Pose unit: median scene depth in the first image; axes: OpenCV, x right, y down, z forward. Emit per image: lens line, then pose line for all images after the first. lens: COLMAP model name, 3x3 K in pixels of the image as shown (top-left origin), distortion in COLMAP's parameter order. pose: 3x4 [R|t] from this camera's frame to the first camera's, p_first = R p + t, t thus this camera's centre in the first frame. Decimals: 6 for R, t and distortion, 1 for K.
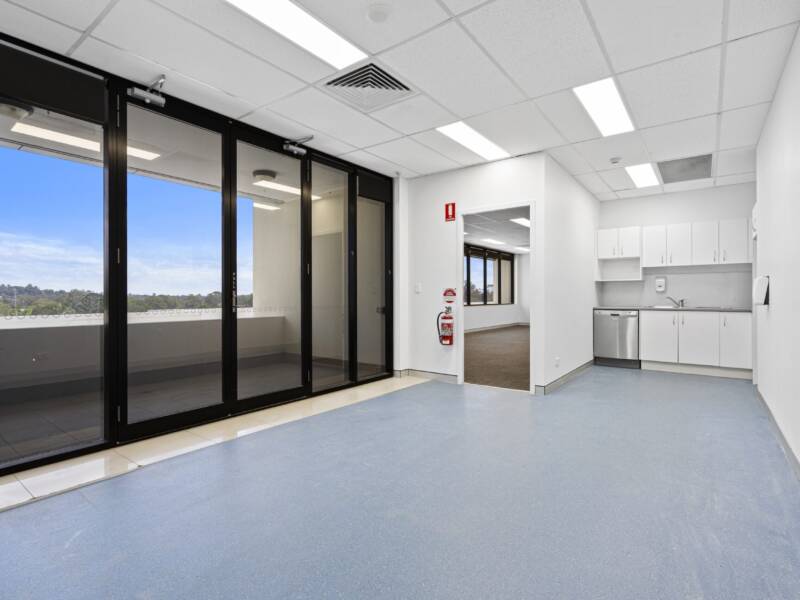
lens RADIAL K [[409.7, 0, 402.2], [0, 409.7, 297.5], [0, 0, 1]] dist [0.006702, 0.003461]
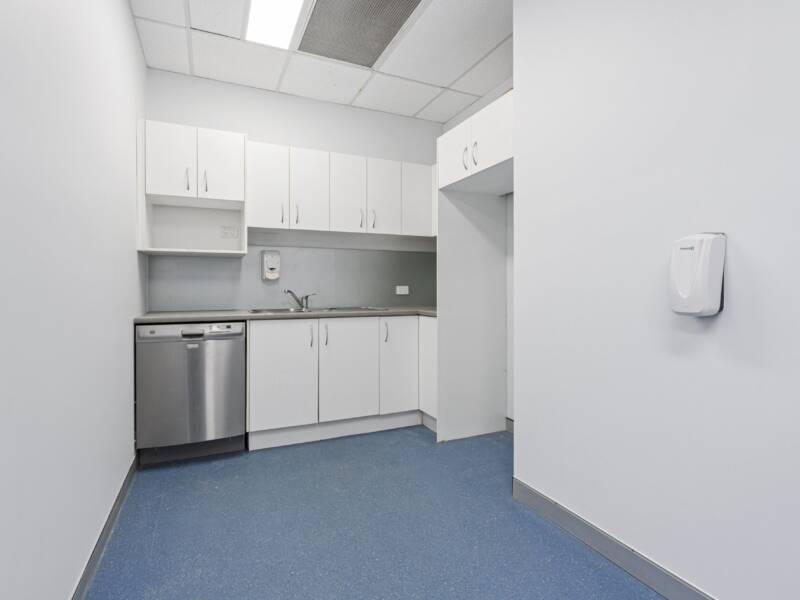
lens RADIAL K [[409.7, 0, 391.4], [0, 409.7, 286.8], [0, 0, 1]] dist [0.006702, 0.003461]
pose [[0.464204, 0.002220, 0.885725, 0.250931], [0.002160, 0.999991, -0.003639, -0.003618], [-0.885726, 0.003602, 0.464195, 0.639280]]
